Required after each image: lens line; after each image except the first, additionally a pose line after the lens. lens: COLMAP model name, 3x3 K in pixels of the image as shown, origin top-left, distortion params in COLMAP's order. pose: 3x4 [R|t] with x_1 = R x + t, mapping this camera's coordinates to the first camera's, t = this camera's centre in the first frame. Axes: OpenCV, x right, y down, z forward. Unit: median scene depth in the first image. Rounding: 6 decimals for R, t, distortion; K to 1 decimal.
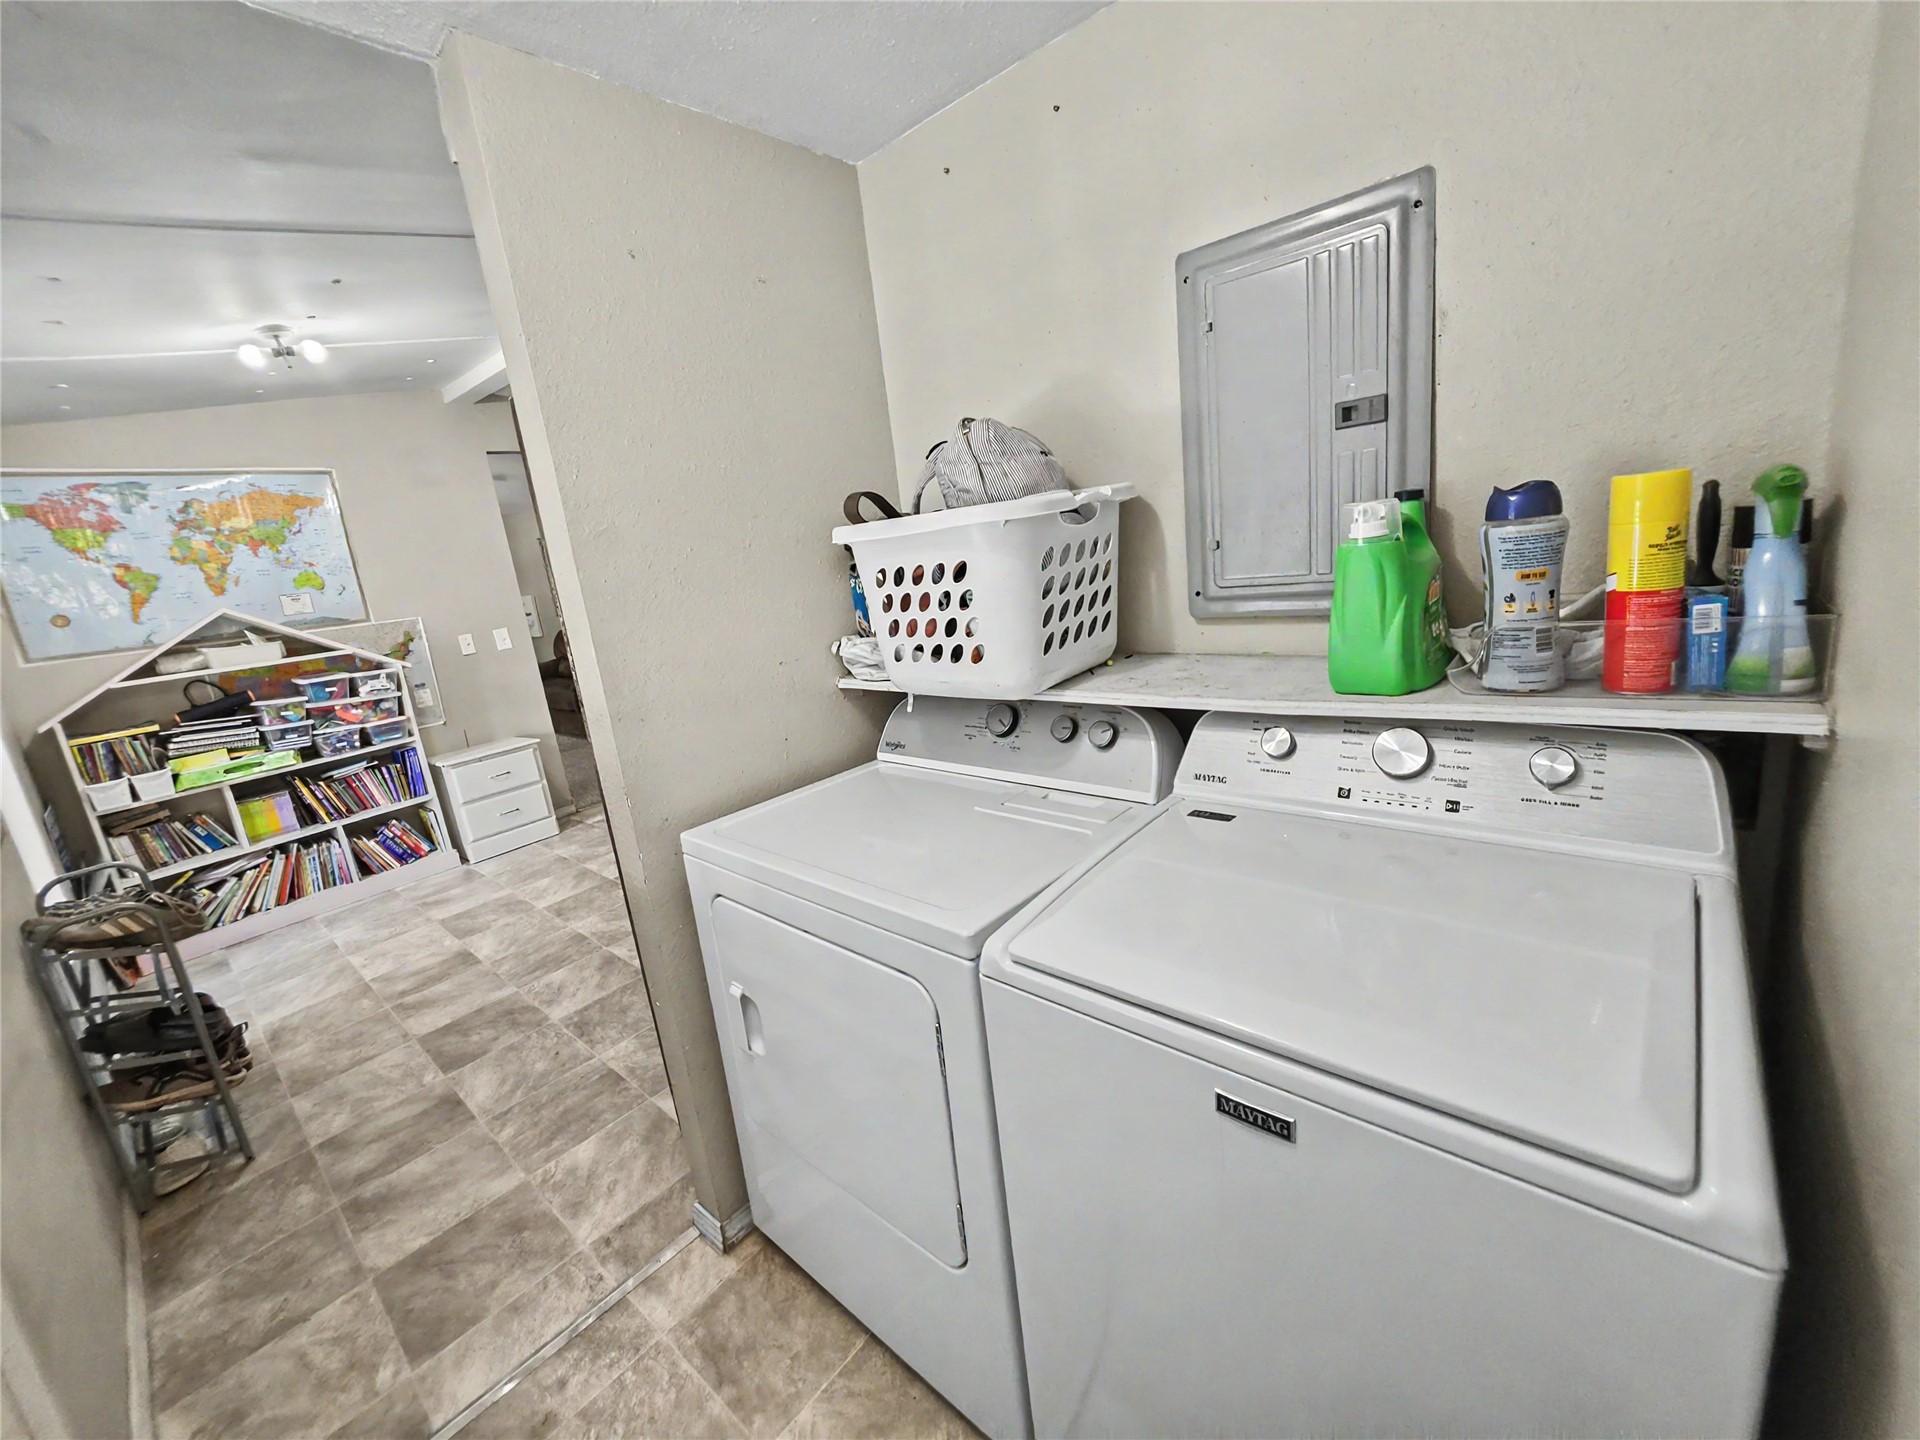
lens RADIAL K [[772.1, 0, 951.3], [0, 772.1, 706.9], [0, 0, 1]] dist [-0.007365, 0.001754]
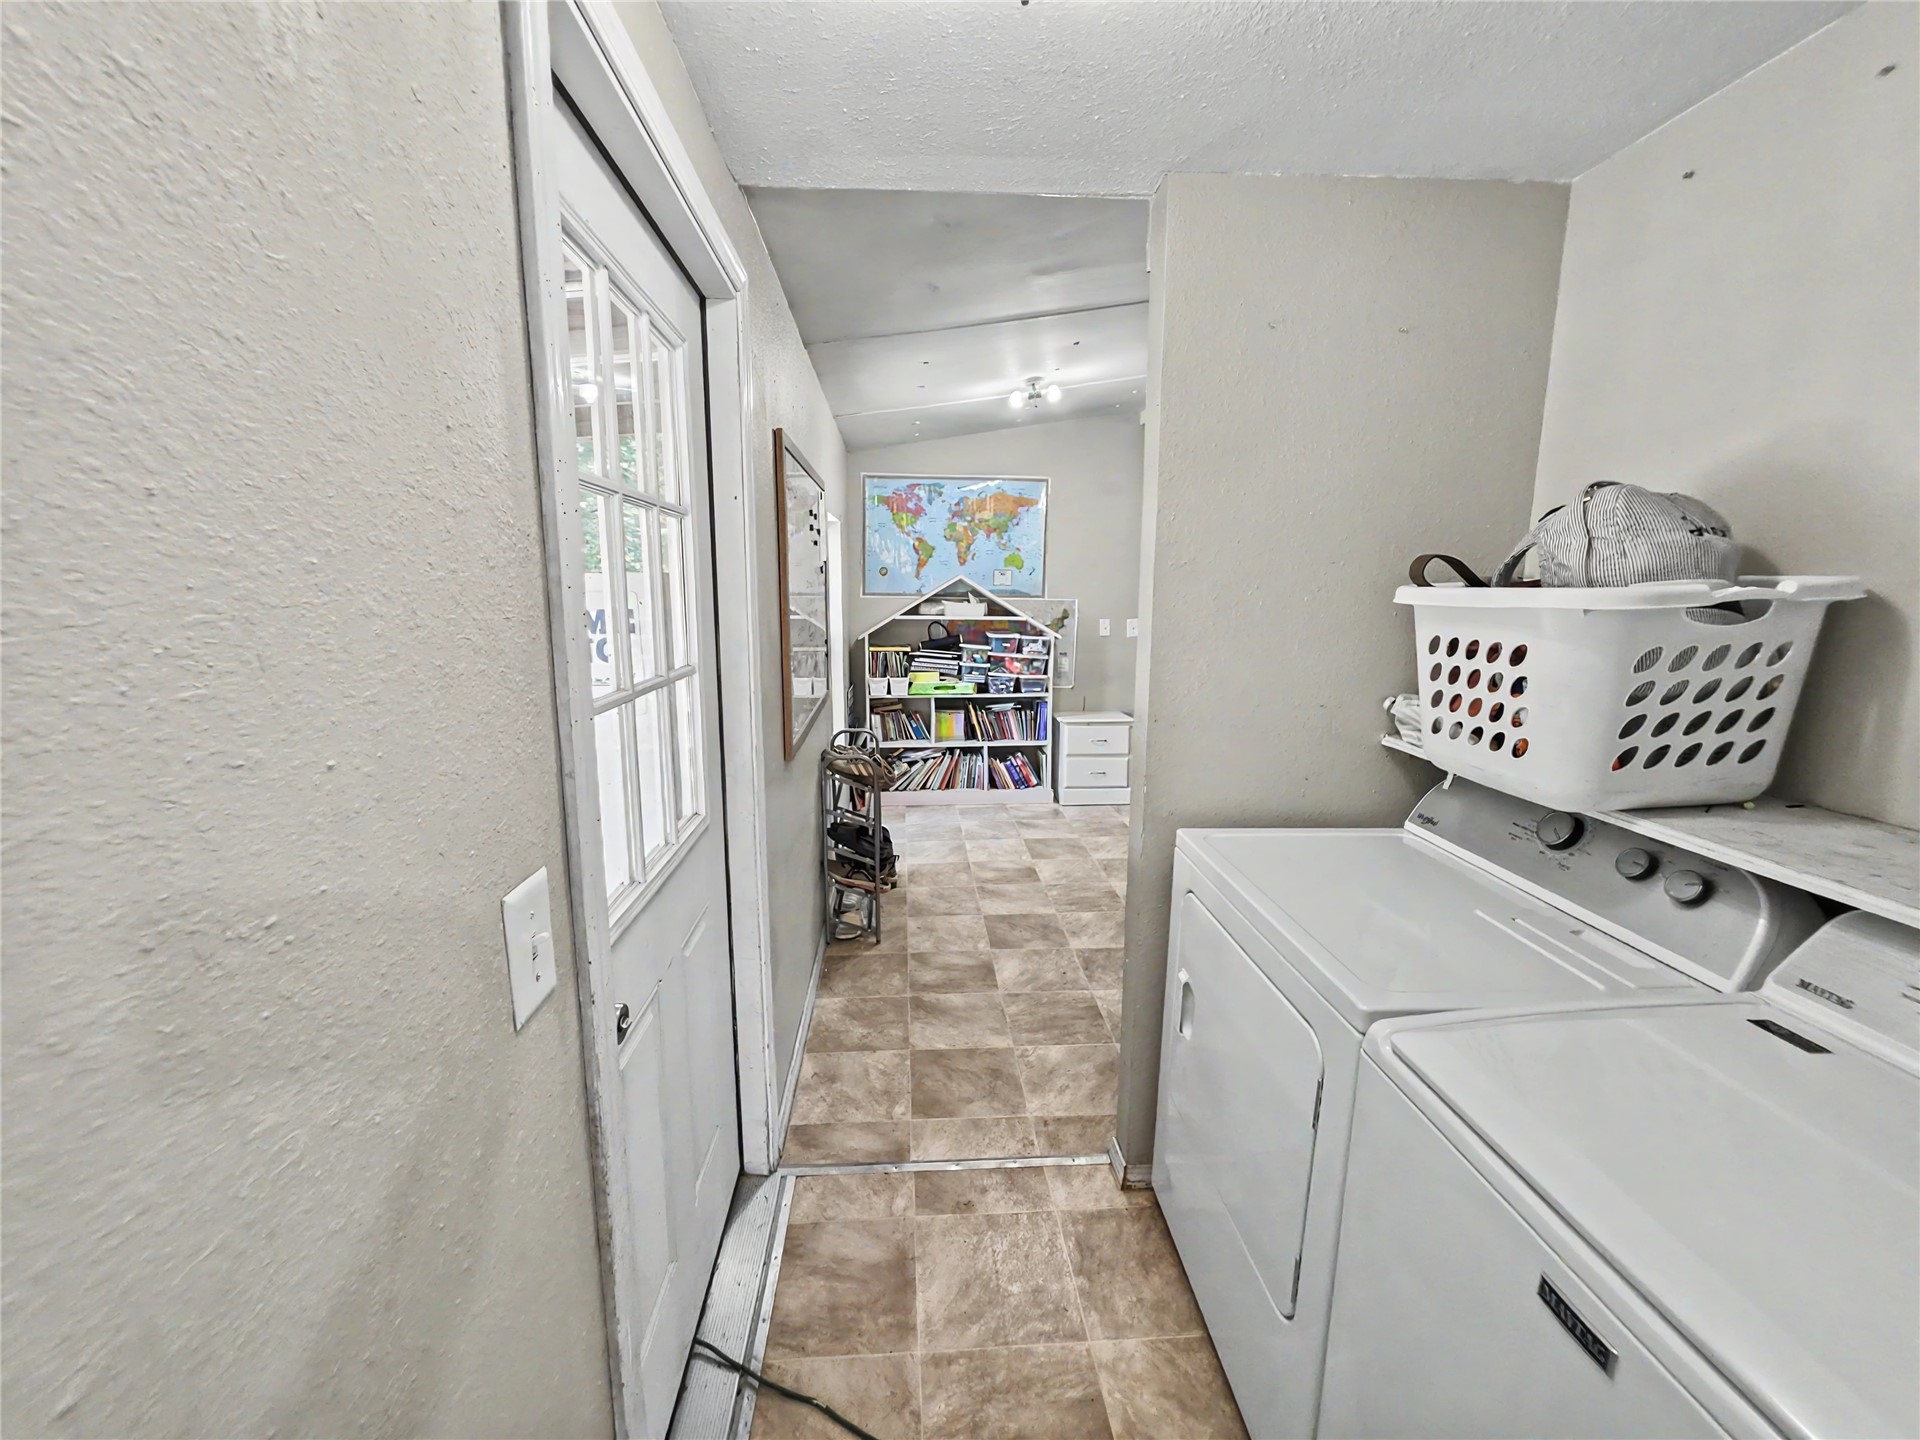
lens RADIAL K [[772.1, 0, 961.9], [0, 772.1, 723.8], [0, 0, 1]] dist [-0.007365, 0.001754]
pose [[0.712113, 0.246249, -0.657463, 0.119361], [-0.239382, 0.965516, 0.102348, -0.024451], [0.659994, 0.084502, 0.746504, -0.077446]]
